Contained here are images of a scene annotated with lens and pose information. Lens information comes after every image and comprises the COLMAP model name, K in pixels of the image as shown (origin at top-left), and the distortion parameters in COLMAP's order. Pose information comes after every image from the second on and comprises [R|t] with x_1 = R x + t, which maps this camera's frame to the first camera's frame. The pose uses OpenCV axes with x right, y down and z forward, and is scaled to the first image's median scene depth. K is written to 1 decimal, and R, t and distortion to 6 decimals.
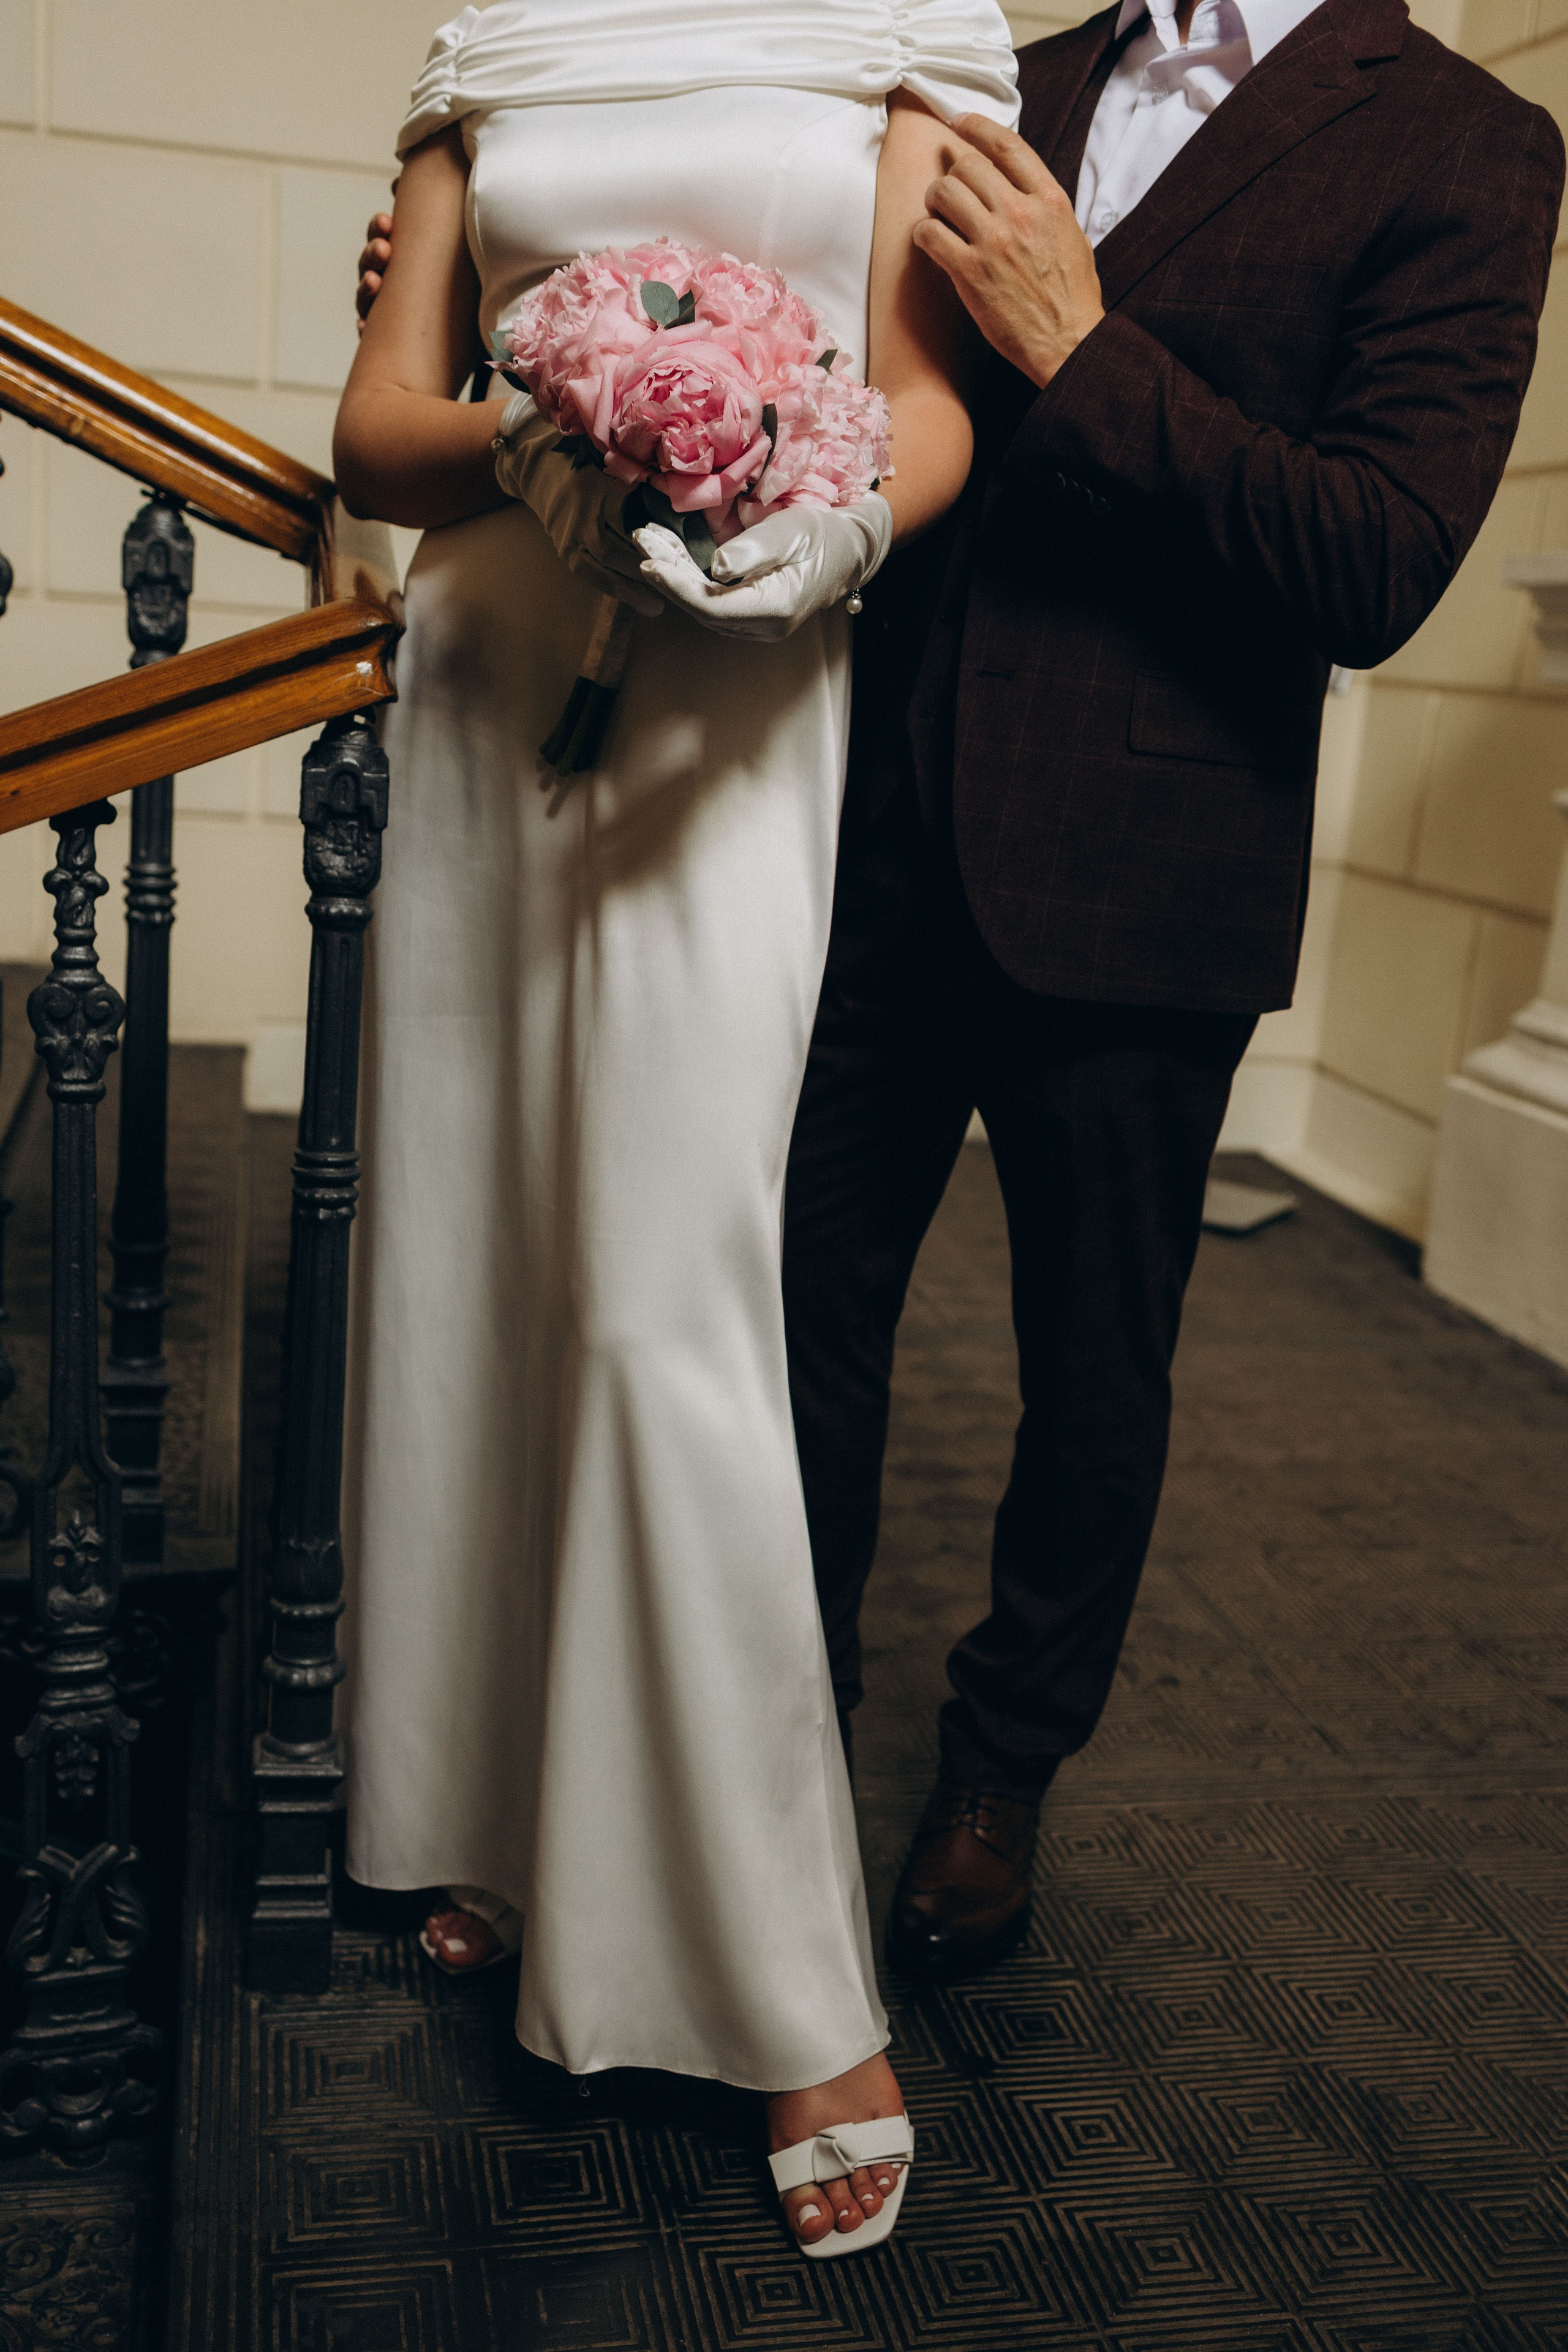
lens RADIAL K [[2248.9, 0, 784.0], [0, 2248.9, 1176.0], [0, 0, 1]] dist [0.024744, -0.076475]
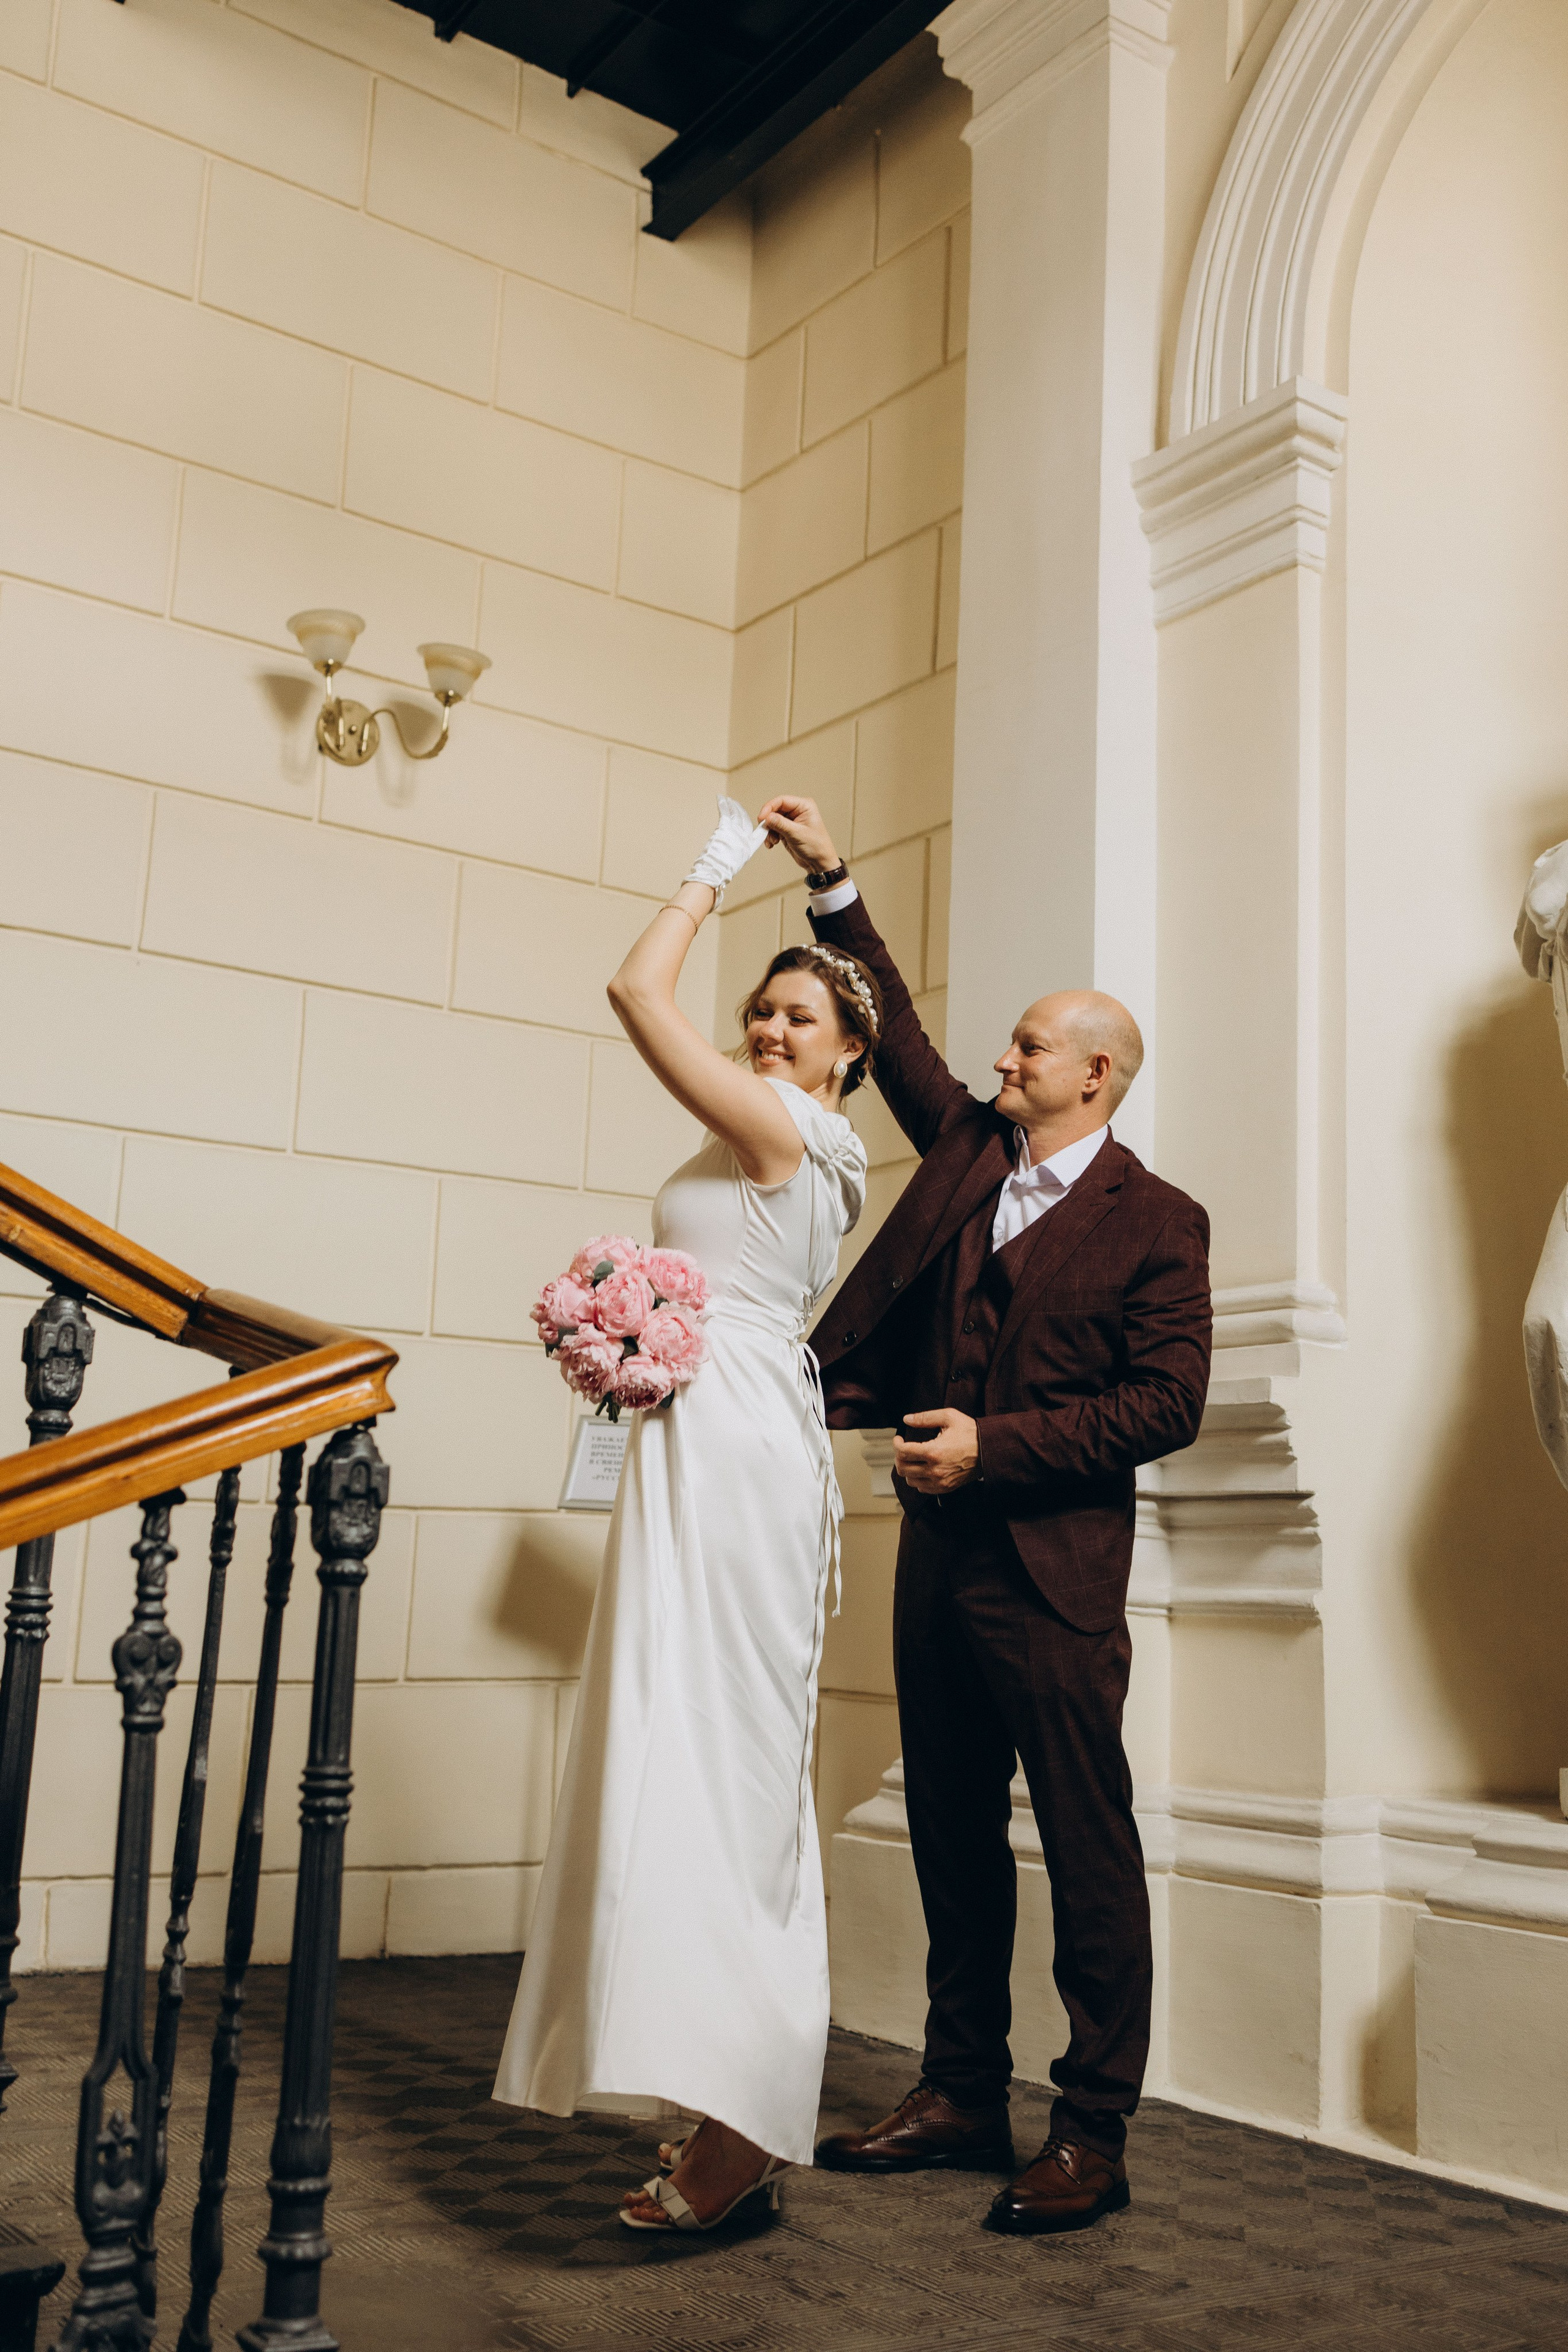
lens RADIAL K [[2248.9, 0, 784.0], [0, 2248.9, 1176.0], [0, 0, 1]] dist [0.024744, -0.076475]
pose [[0.922683, 0.030250, 0.384371, -0.475802], [0.123915, 0.920762, -0.369923, 0.185803], [-0.365105, 0.388951, 0.845823, -0.279714]]
